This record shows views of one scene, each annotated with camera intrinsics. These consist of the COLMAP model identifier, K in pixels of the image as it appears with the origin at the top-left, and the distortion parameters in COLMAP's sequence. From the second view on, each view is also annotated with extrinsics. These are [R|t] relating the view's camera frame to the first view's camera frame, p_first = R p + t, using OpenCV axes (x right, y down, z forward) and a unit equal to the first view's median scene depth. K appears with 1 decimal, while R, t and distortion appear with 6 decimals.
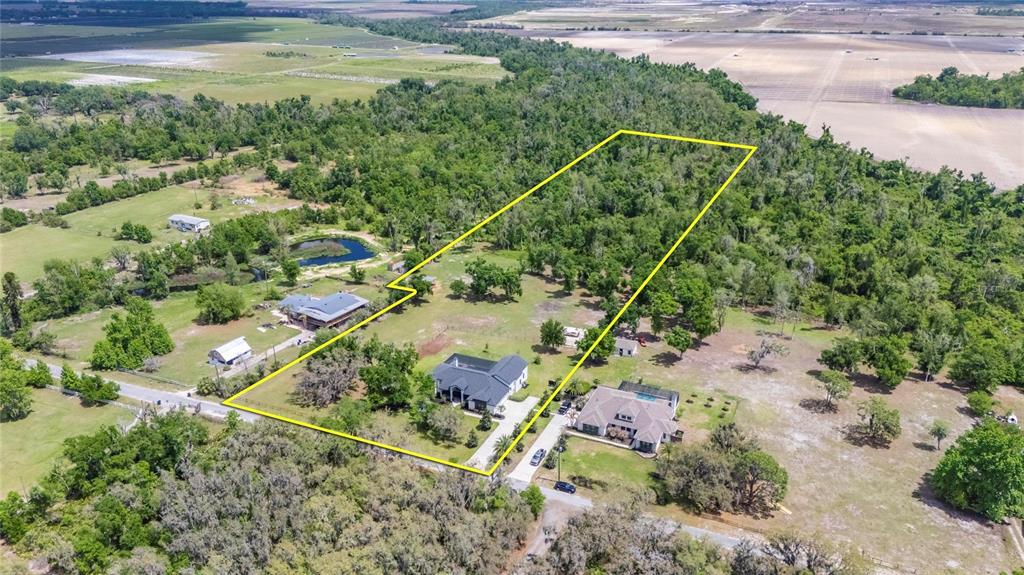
lens RADIAL K [[759.8, 0, 510.1], [0, 759.8, 287.3], [0, 0, 1]] dist [0.050286, -0.034522]
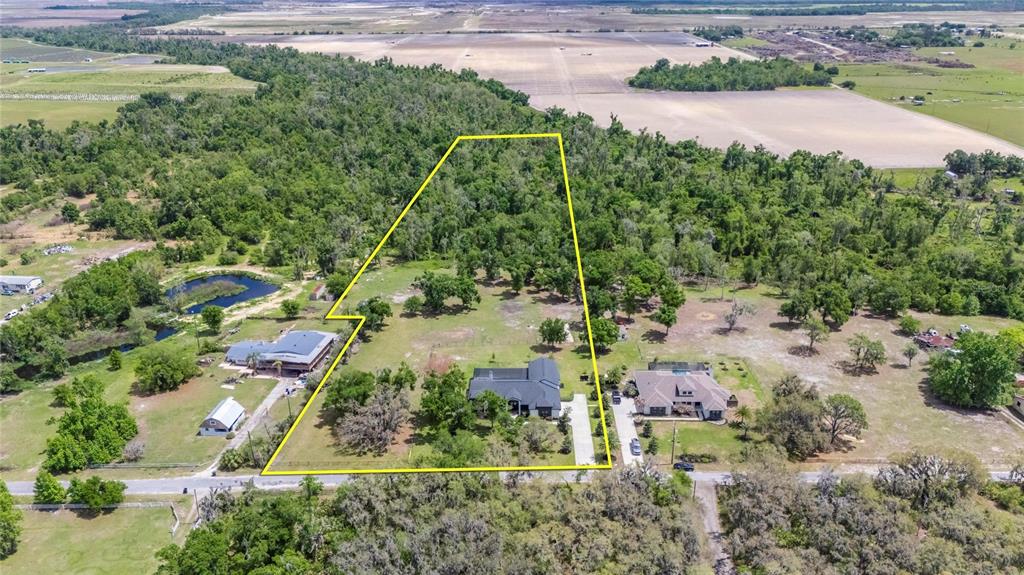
lens RADIAL K [[759.8, 0, 515.3], [0, 759.8, 288.7], [0, 0, 1]] dist [0.050286, -0.034522]
pose [[0.918744, -0.151709, 0.364547, -0.155094], [0.152260, 0.987960, 0.027415, -0.013787], [-0.364317, 0.030319, 0.930781, 0.032382]]
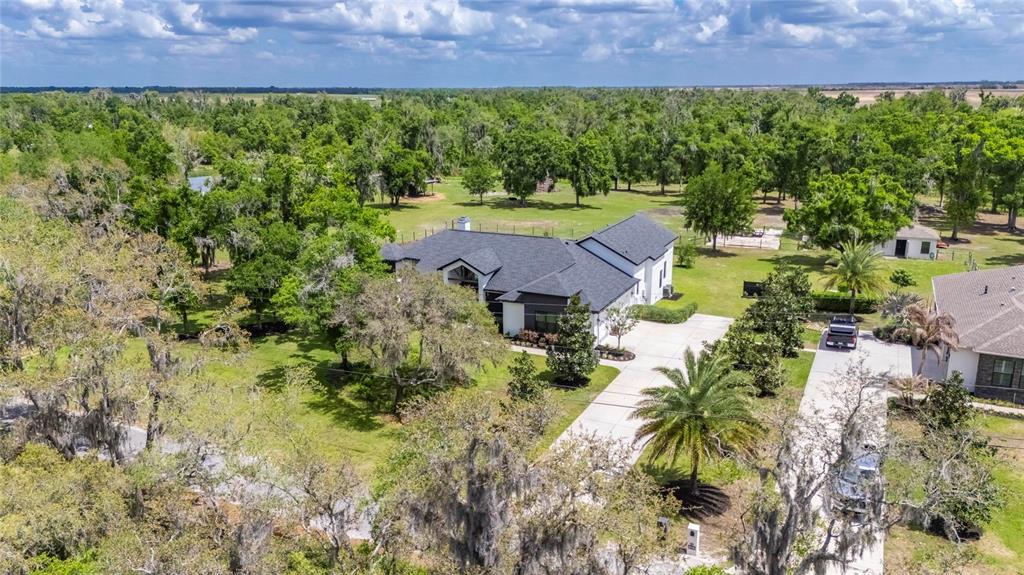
lens RADIAL K [[759.8, 0, 511.9], [0, 759.8, 287.7], [0, 0, 1]] dist [0.050286, -0.034522]
pose [[0.999468, 0.002378, -0.032531, -0.015941], [-0.006359, 0.992410, -0.122806, 0.068066], [0.031992, 0.122947, 0.991897, 0.271897]]
